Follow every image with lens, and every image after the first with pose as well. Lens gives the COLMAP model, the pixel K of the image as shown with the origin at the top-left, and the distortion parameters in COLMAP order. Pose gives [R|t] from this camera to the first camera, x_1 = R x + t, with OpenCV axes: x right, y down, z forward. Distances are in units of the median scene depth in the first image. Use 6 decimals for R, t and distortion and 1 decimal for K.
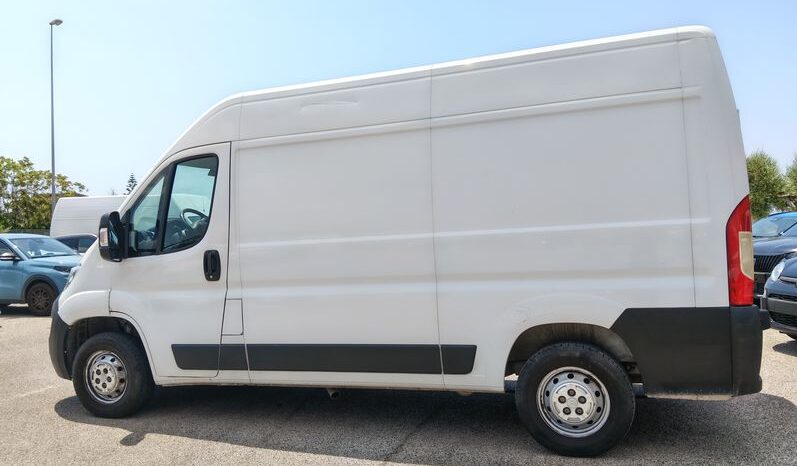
lens RADIAL K [[647.9, 0, 395.8], [0, 647.9, 236.3], [0, 0, 1]] dist [0.085205, -0.196283]
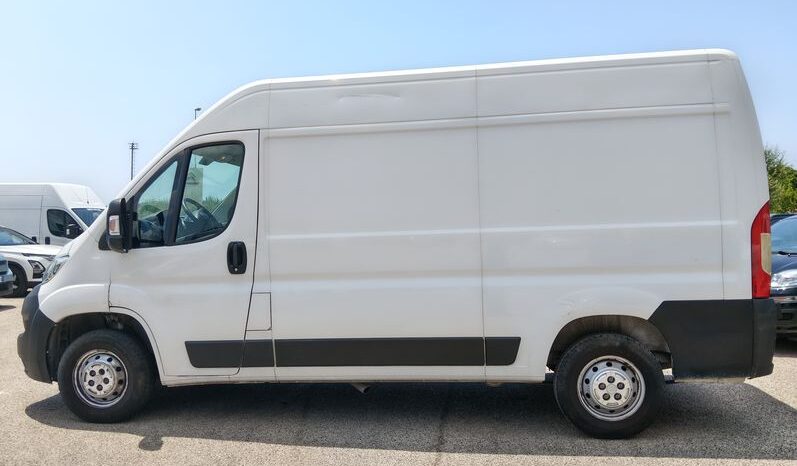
lens RADIAL K [[647.9, 0, 398.6], [0, 647.9, 227.6], [0, 0, 1]] dist [0.085205, -0.196283]
pose [[0.977133, 0.018950, 0.211783, -0.298738], [-0.018550, 0.999820, -0.003874, -0.000640], [-0.211818, -0.000143, 0.977309, 0.020099]]
